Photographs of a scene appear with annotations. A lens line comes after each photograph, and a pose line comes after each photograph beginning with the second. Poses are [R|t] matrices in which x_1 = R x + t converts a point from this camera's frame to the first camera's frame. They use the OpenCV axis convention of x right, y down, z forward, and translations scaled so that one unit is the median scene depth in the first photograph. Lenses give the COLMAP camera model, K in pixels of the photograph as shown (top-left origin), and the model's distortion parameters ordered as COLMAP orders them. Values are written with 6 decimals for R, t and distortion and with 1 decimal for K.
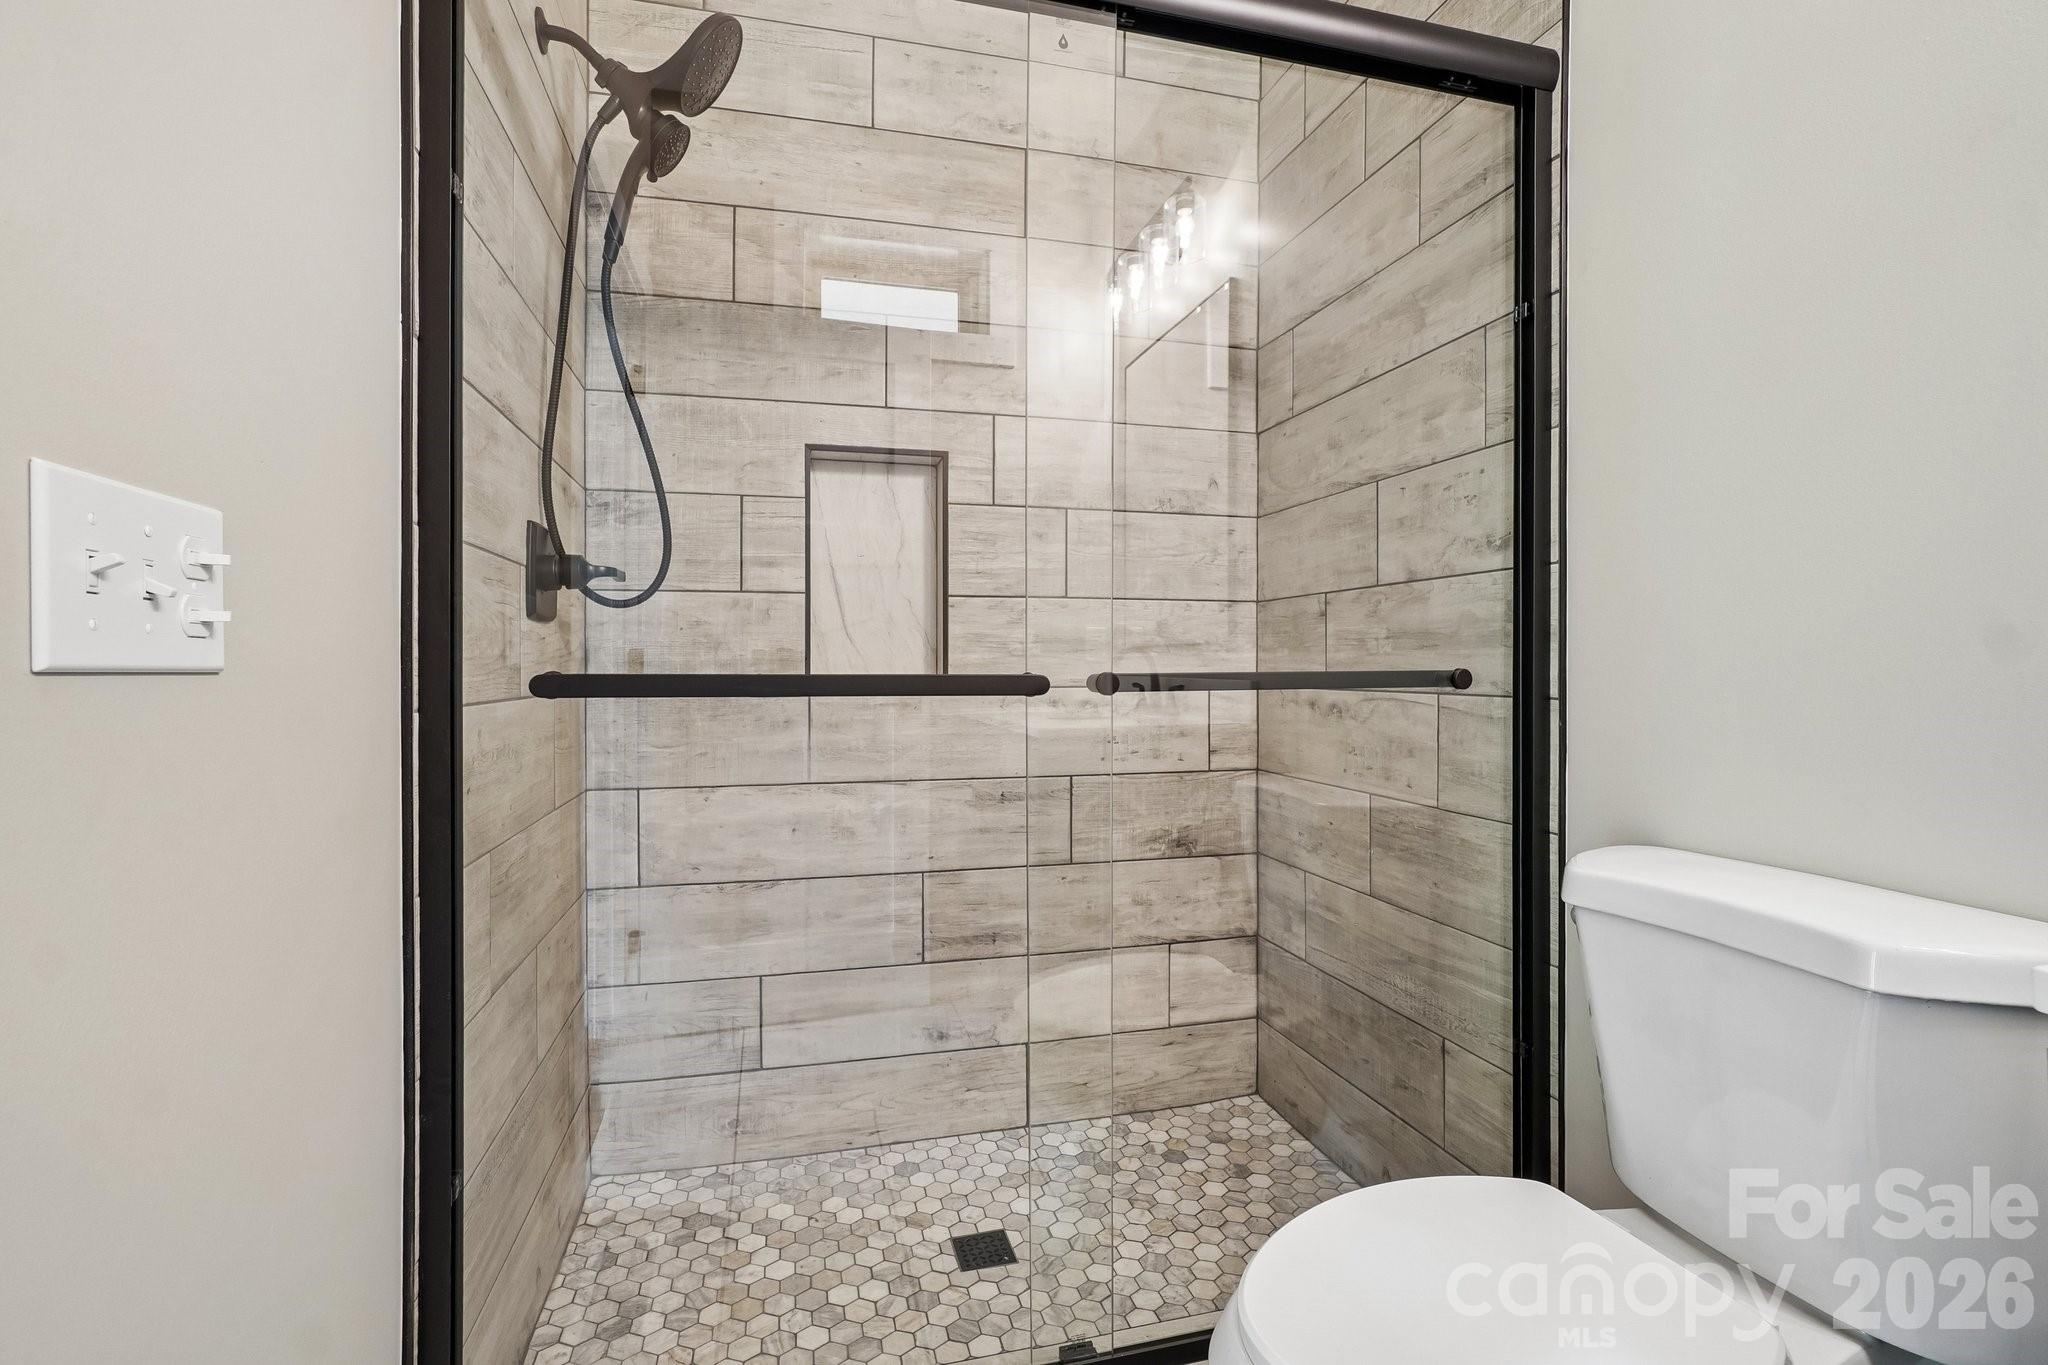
lens RADIAL K [[908.9, 0, 1021.3], [0, 908.9, 674.1], [0, 0, 1]] dist [-0.035176, 0.022814]
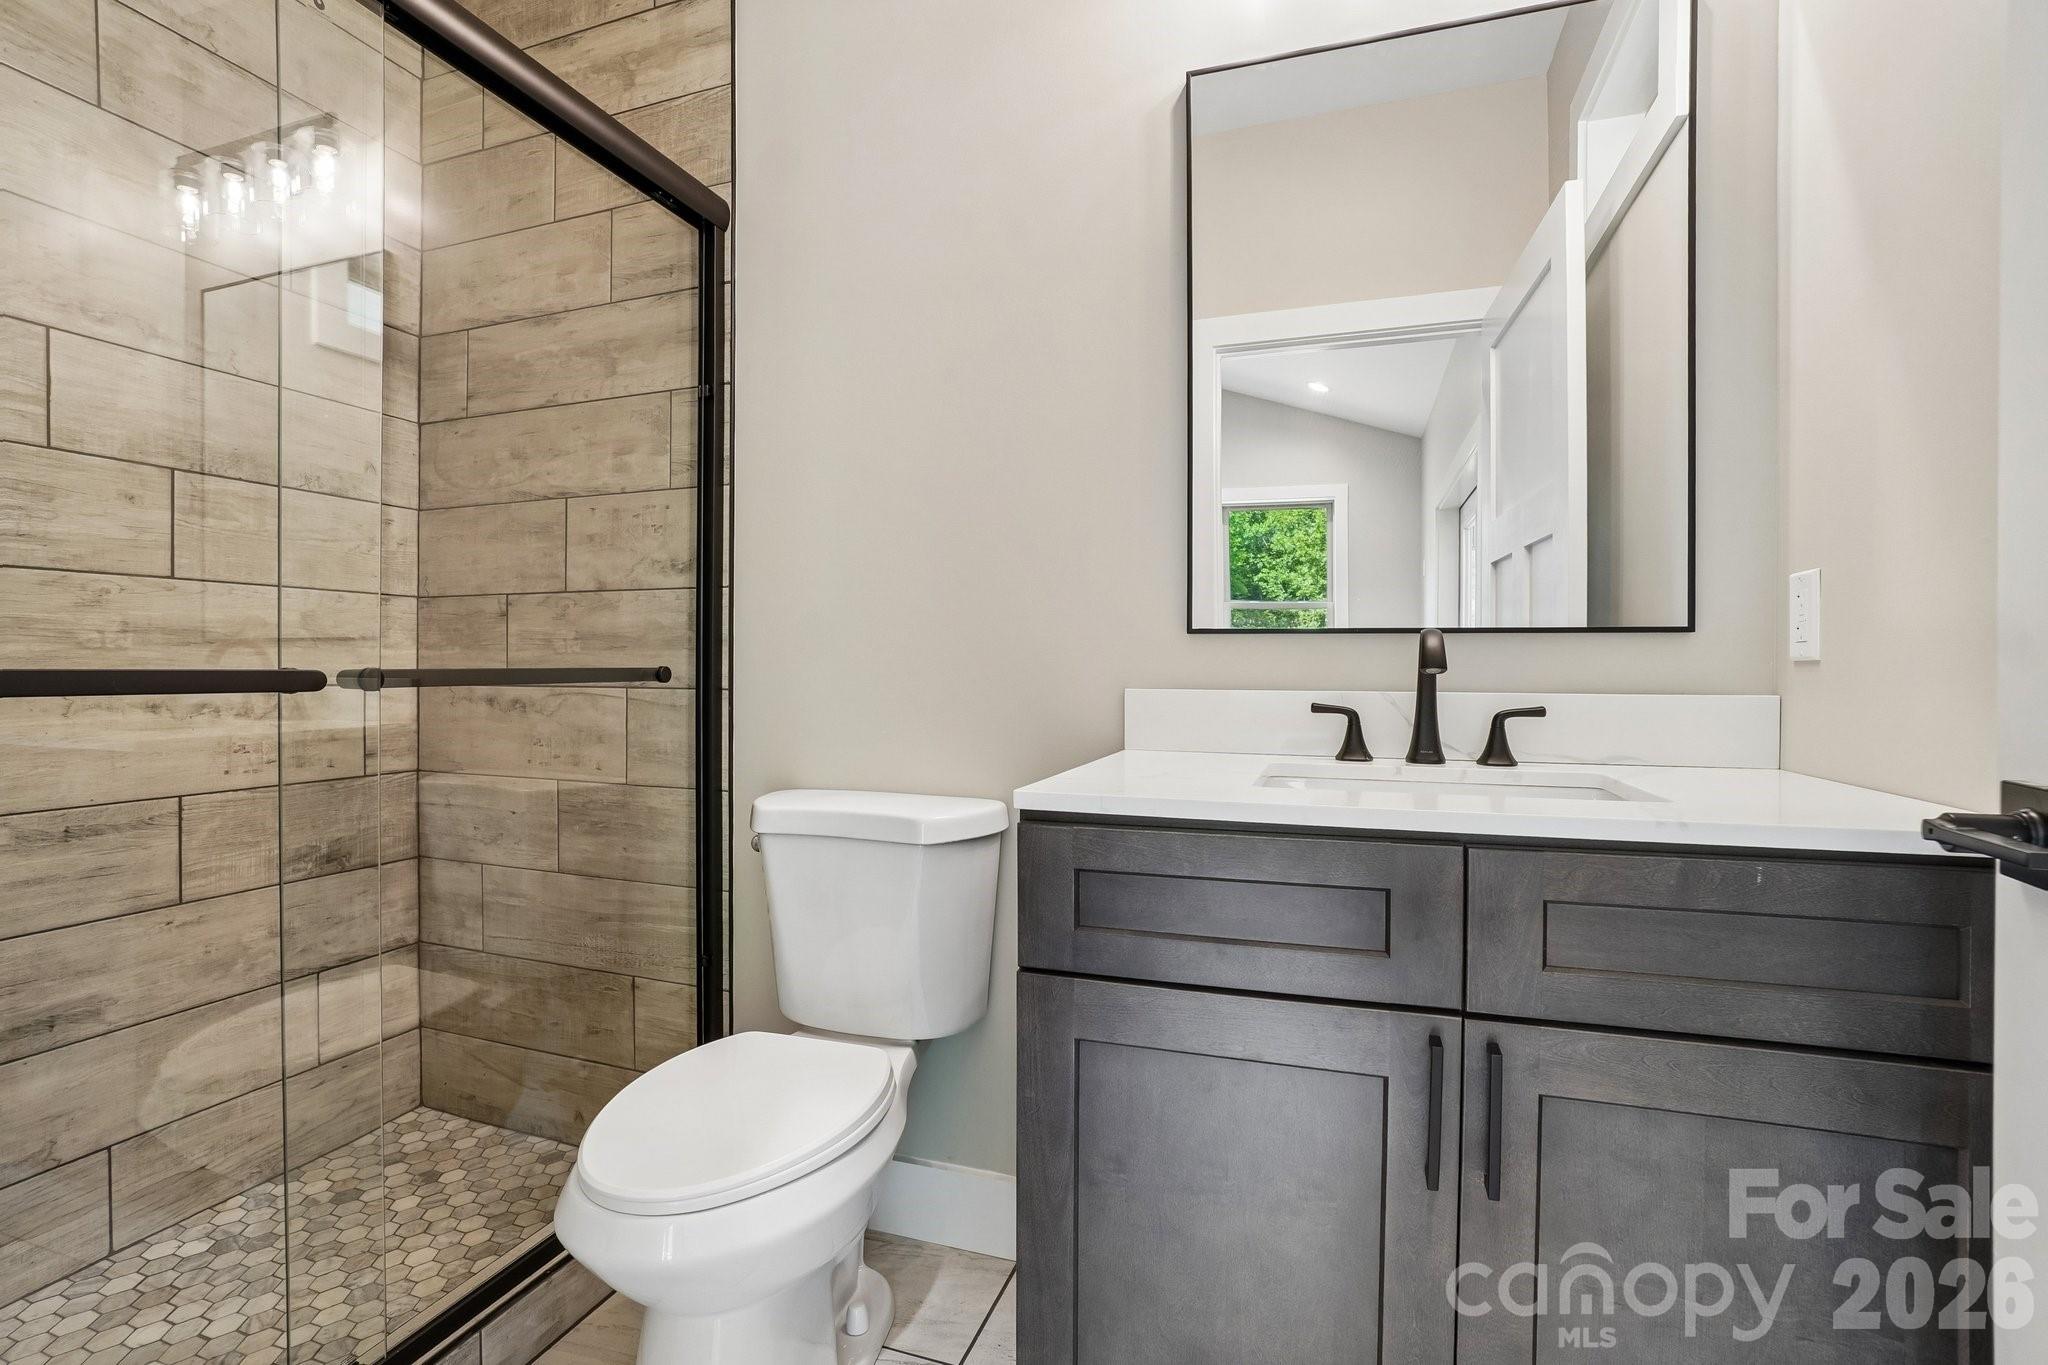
lens RADIAL K [[913.3, 0, 1021.3], [0, 913.3, 675.7], [0, 0, 1]] dist [-0.059263, 0.023203]
pose [[0.561119, -0.004100, 0.827725, -0.188001], [0.002497, 0.999992, 0.003261, 0.002914], [-0.827732, 0.000237, 0.561124, -0.077002]]
